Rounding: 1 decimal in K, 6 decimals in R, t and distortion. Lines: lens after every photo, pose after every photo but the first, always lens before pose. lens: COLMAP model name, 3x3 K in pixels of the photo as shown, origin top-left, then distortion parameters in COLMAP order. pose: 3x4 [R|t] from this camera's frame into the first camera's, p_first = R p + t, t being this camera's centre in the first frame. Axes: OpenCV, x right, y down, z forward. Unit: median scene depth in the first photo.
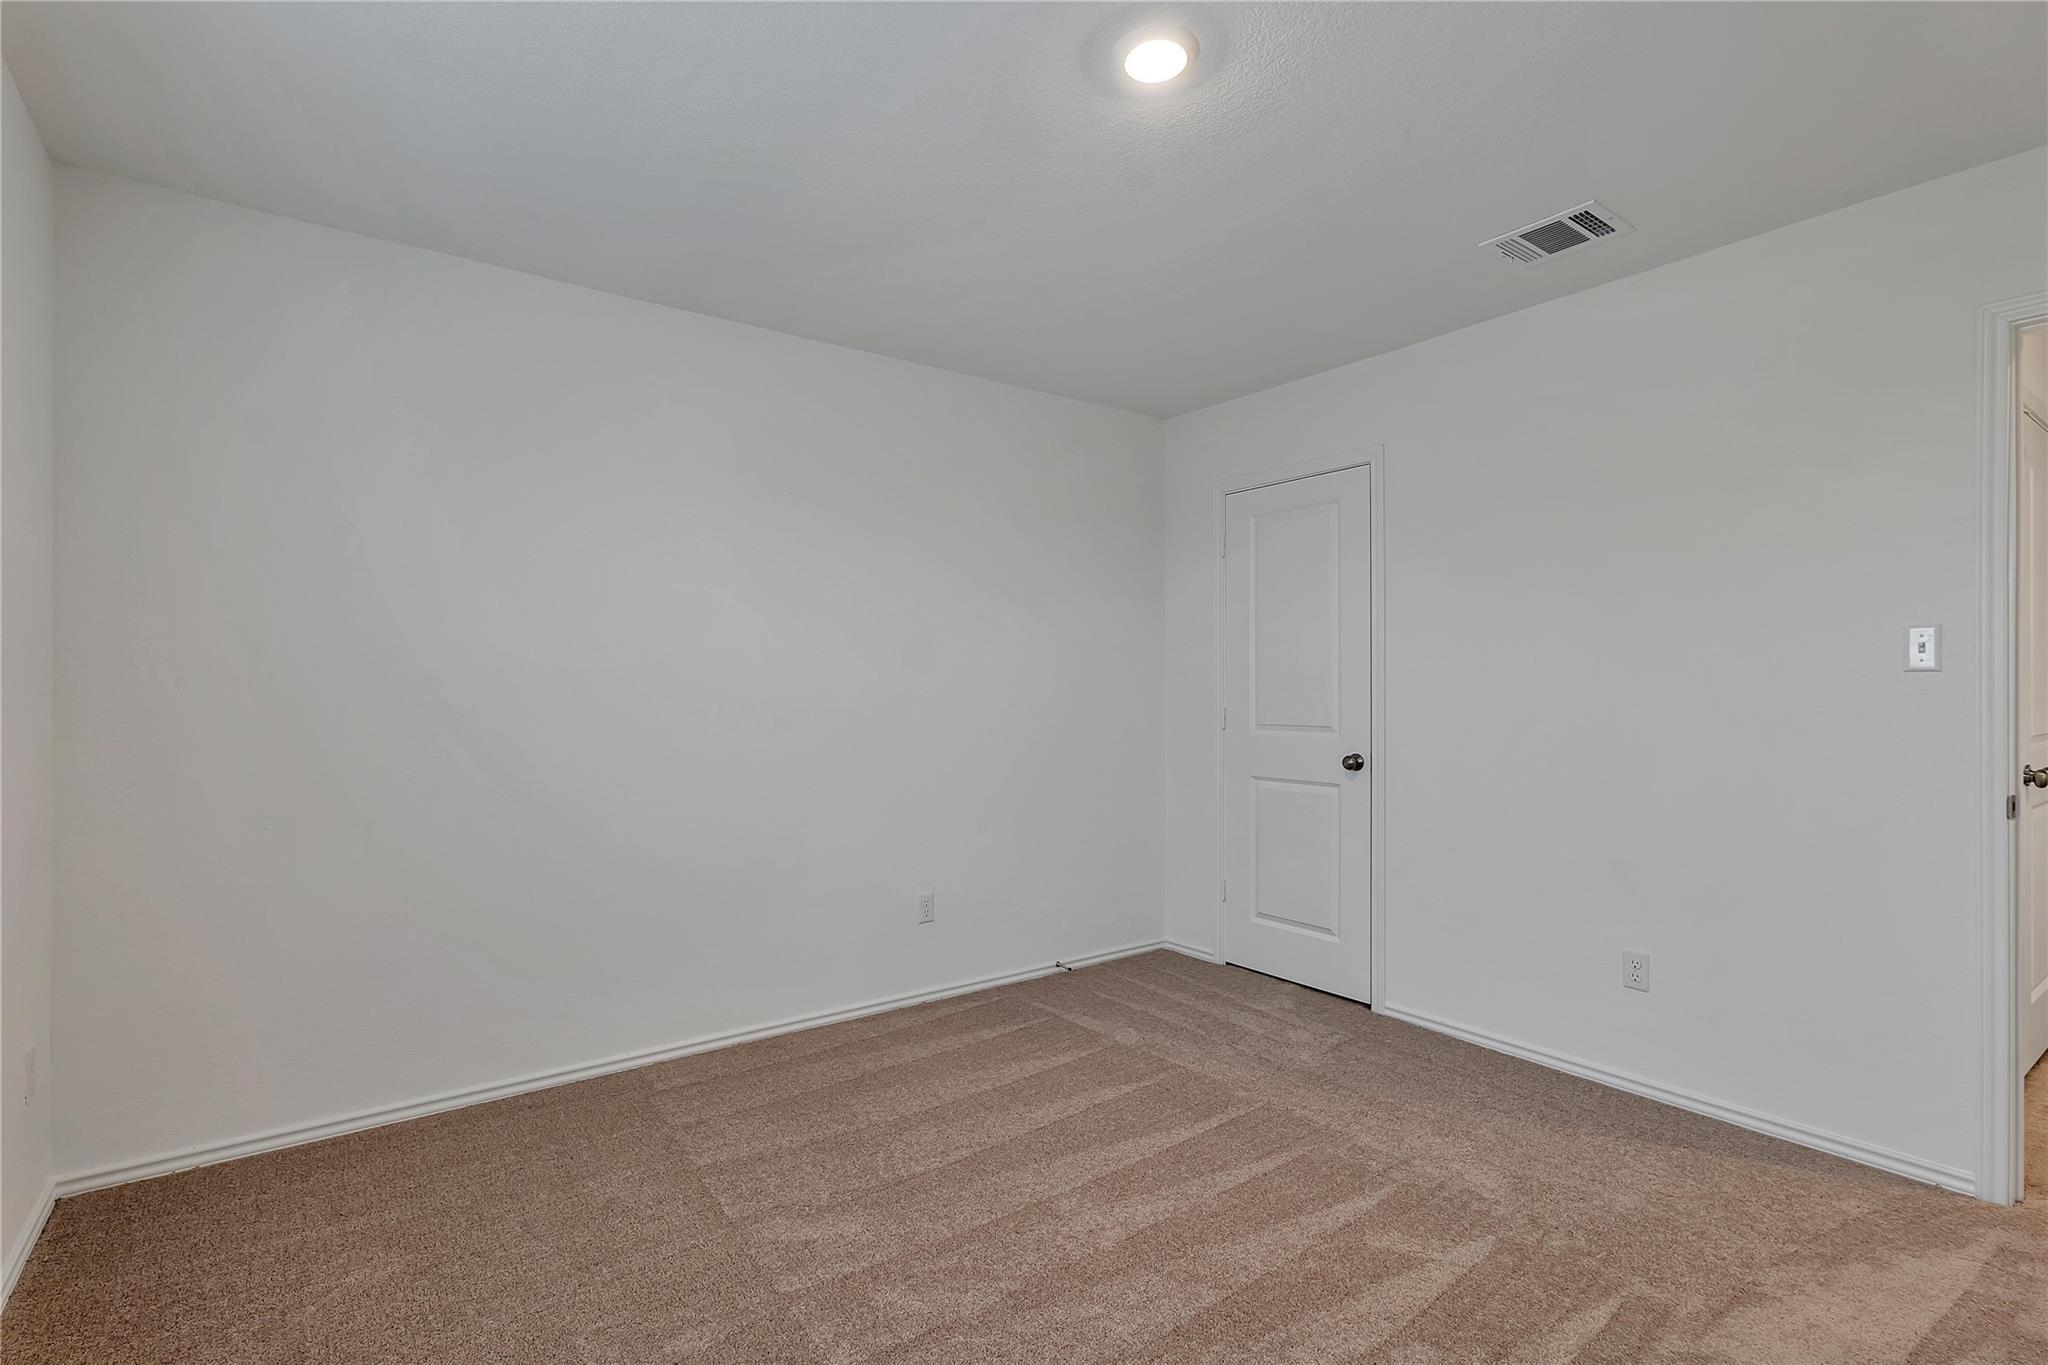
lens RADIAL K [[940.1, 0, 1022.0], [0, 940.1, 696.0], [0, 0, 1]] dist [0.000490, 0.000154]
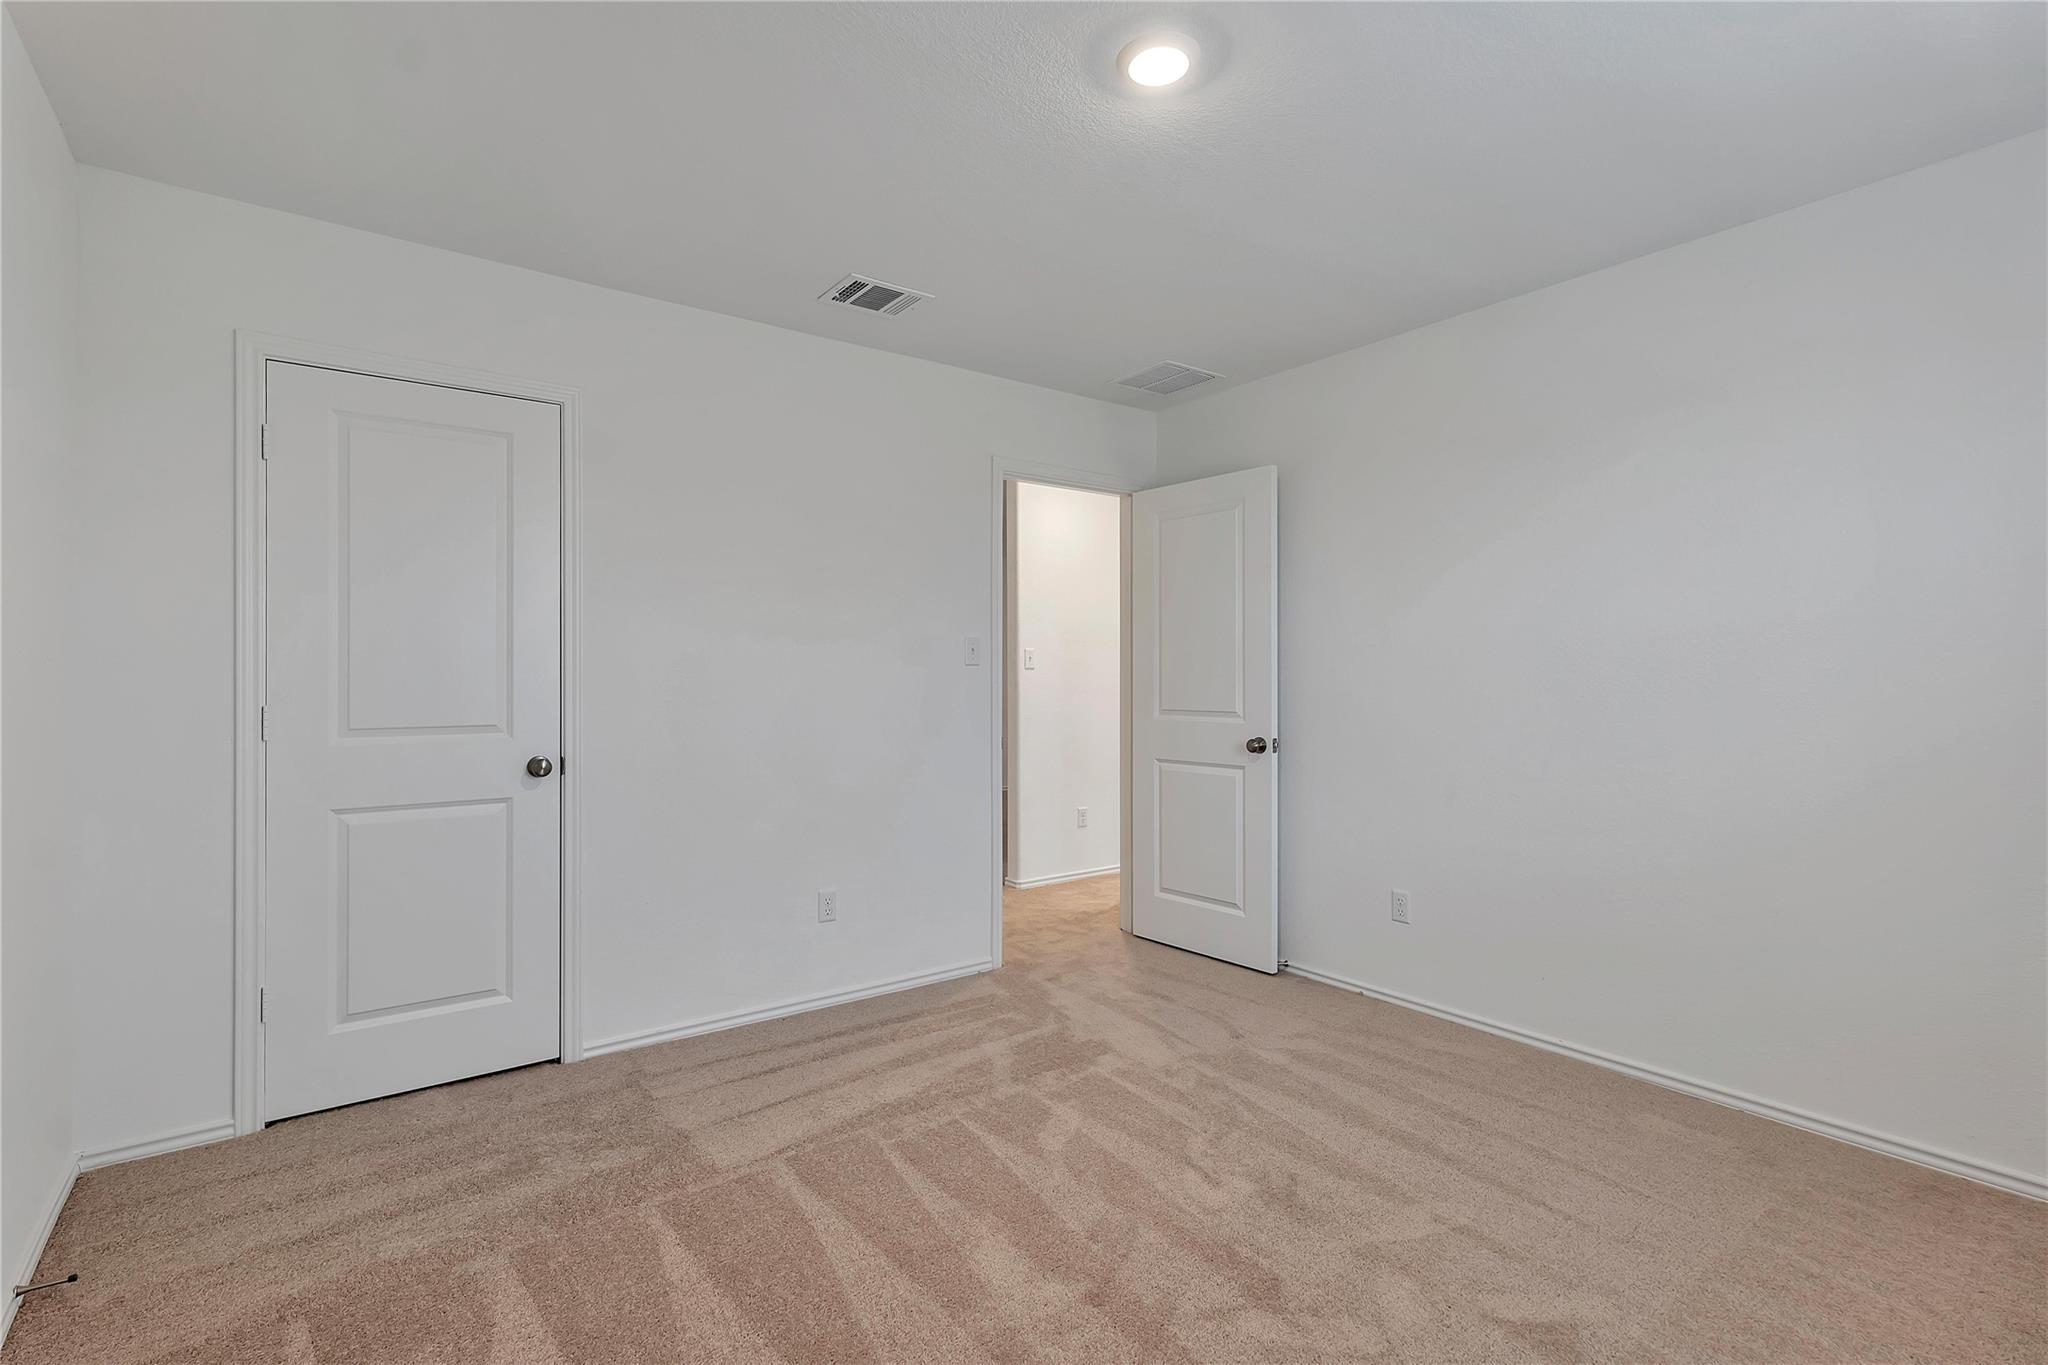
lens RADIAL K [[950.5, 0, 1023.9], [0, 950.5, 689.8], [0, 0, 1]] dist [0.003489, -0.003219]
pose [[-0.007987, -0.015600, 0.999846, -0.631703], [0.000770, 0.999878, 0.015607, -0.012097], [-0.999968, 0.000895, -0.007974, 0.806273]]
